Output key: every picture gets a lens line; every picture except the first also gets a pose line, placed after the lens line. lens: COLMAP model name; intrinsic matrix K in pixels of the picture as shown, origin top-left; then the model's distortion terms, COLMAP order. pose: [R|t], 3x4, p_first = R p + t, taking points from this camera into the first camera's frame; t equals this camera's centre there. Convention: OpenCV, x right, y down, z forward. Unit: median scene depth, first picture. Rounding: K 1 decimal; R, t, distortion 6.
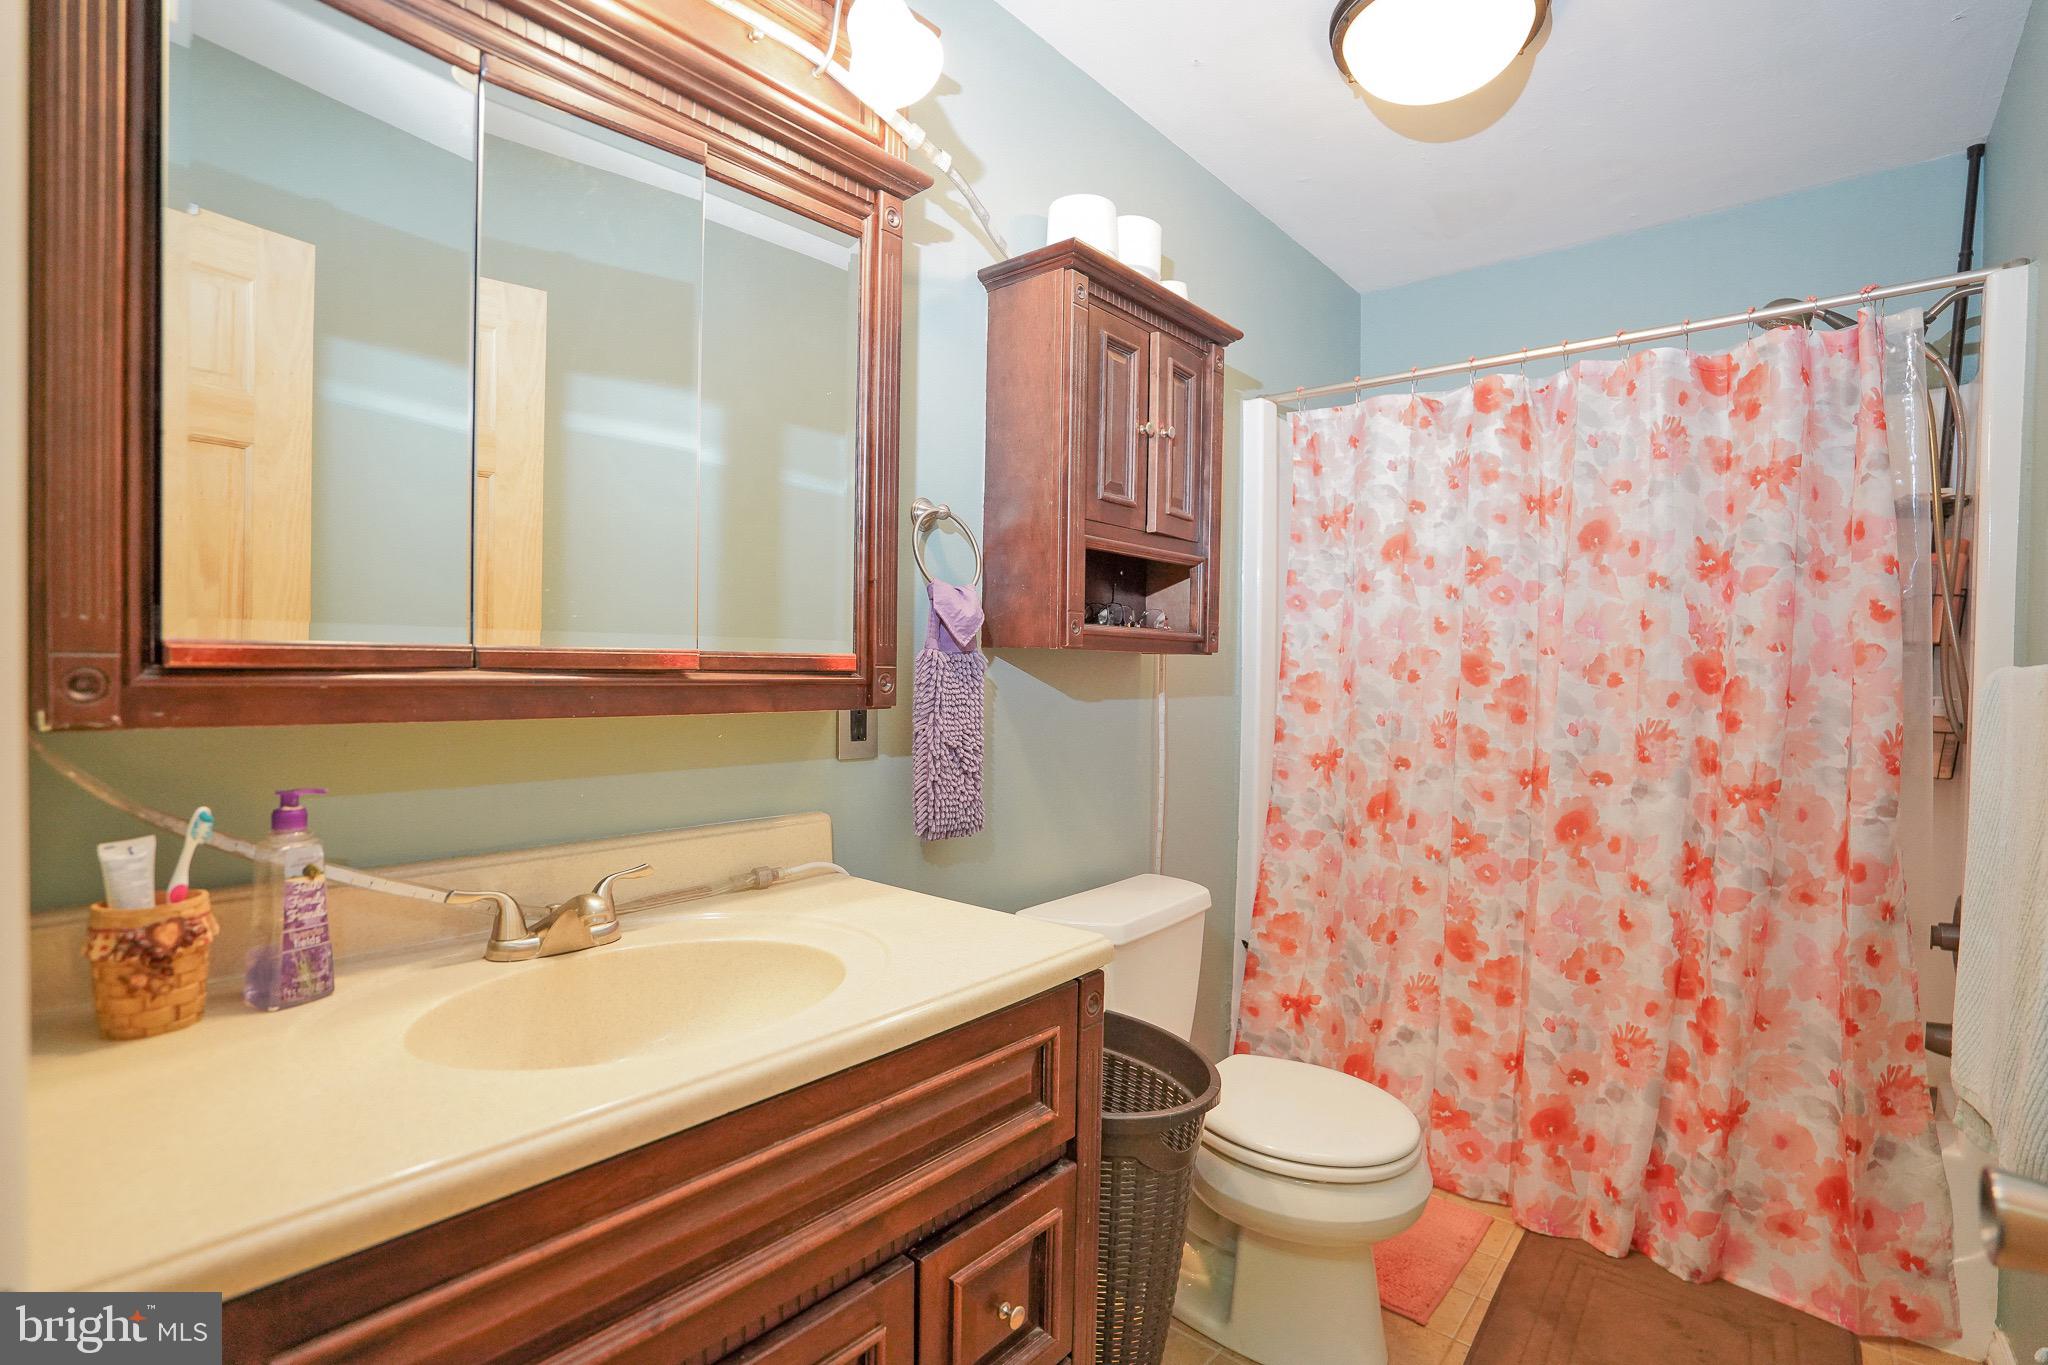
lens RADIAL K [[959.5, 0, 1023.8], [0, 959.5, 690.5], [0, 0, 1]] dist [-0.052092, 0.016819]
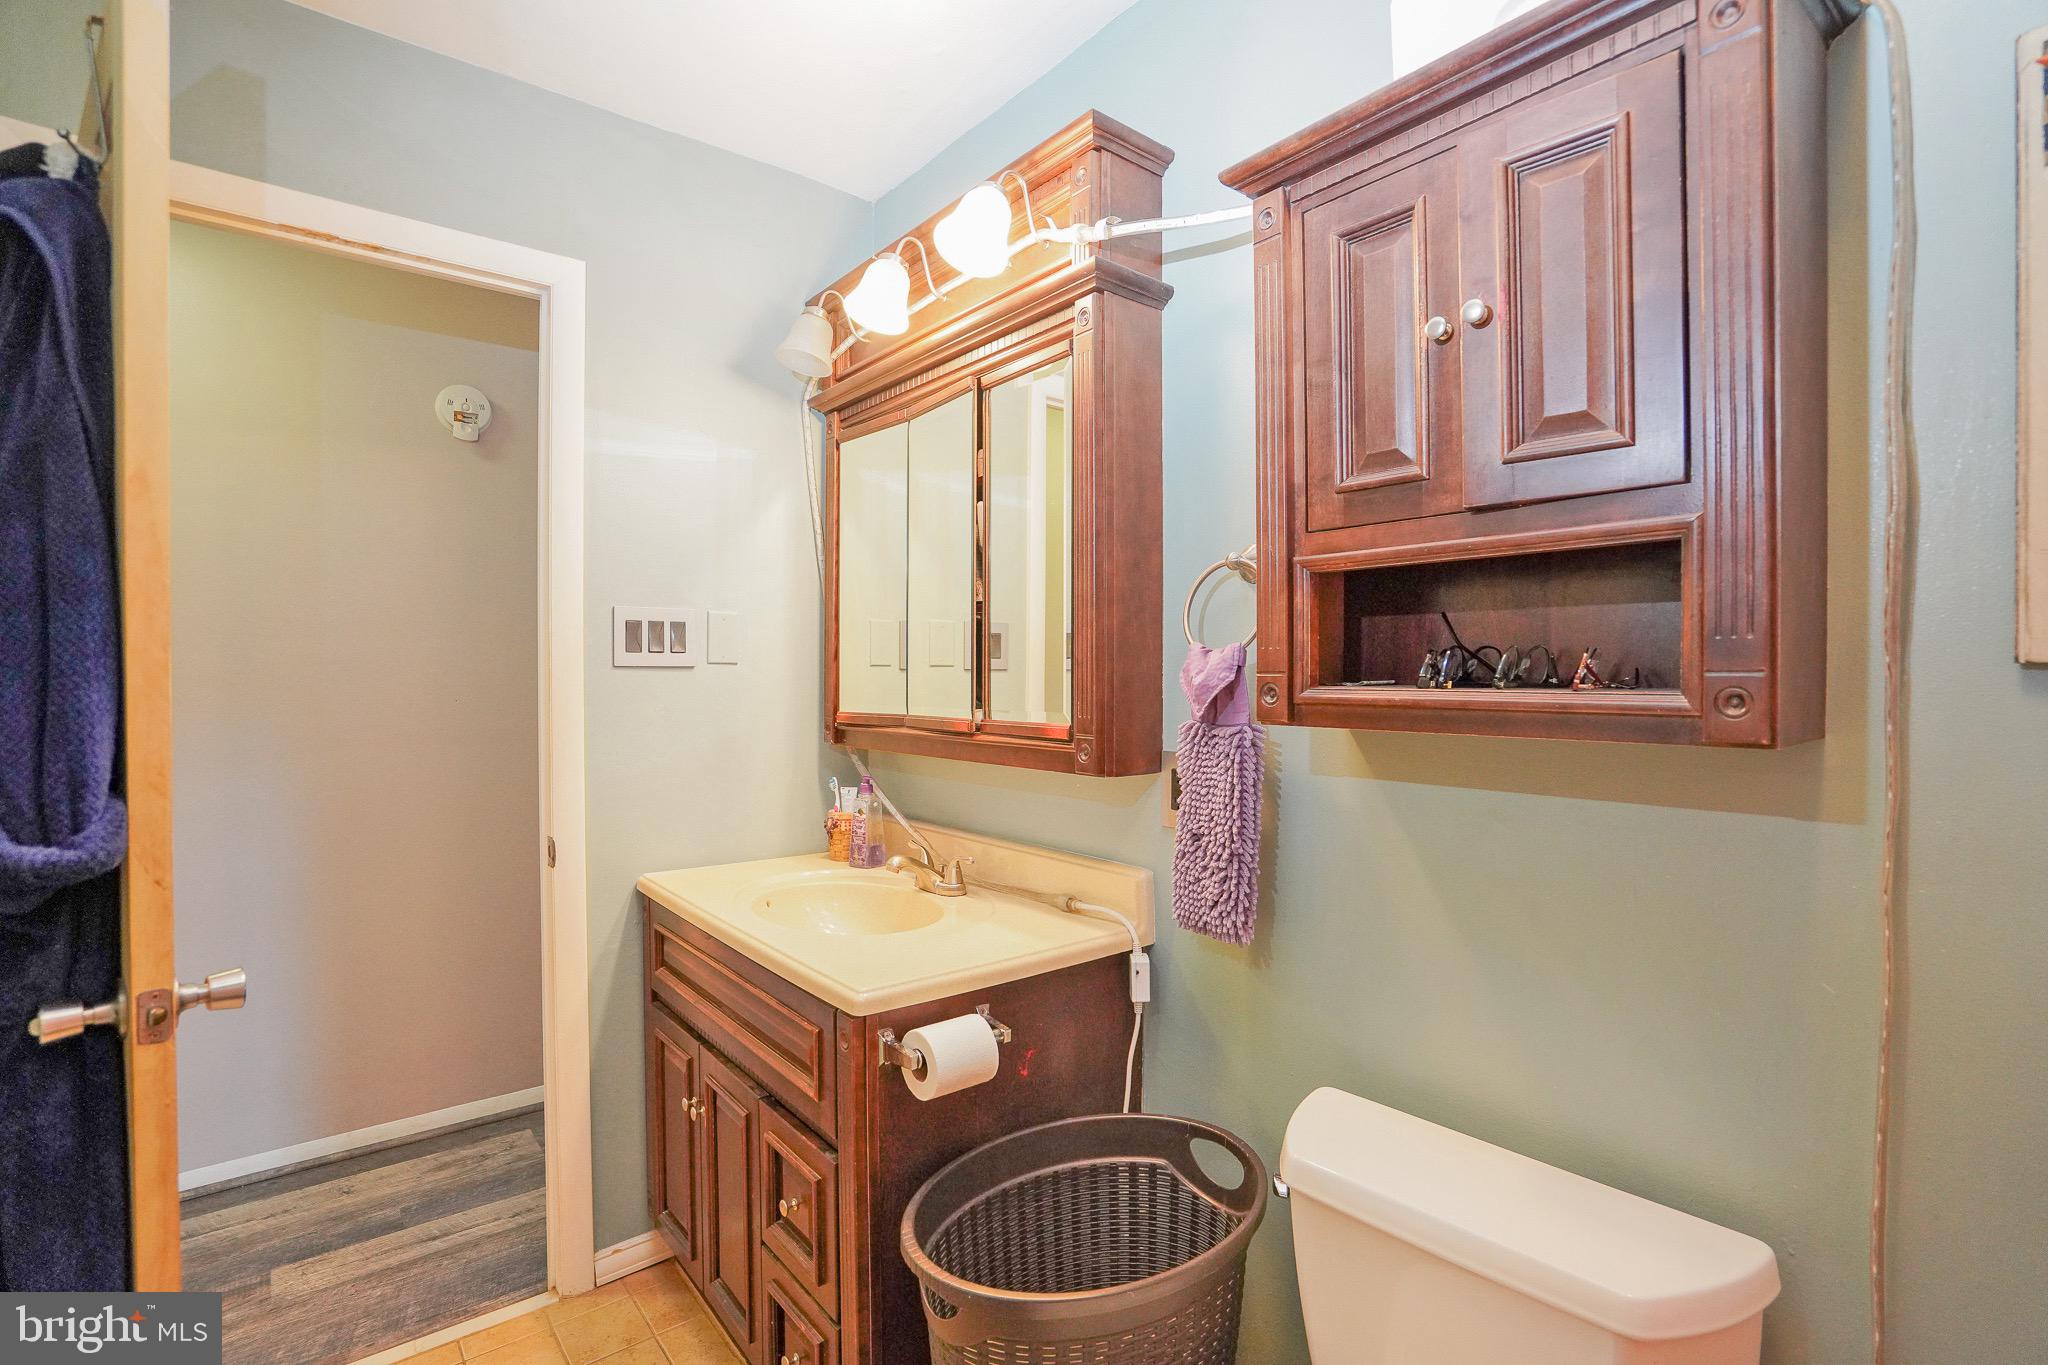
lens RADIAL K [[959.5, 0, 1026.3], [0, 959.5, 677.7], [0, 0, 1]] dist [-0.052092, 0.016819]
pose [[-0.192941, 0.004744, -0.981199, 0.987555], [-0.015109, 0.999855, 0.007805, -0.106004], [0.981094, 0.016331, -0.192842, 1.223114]]
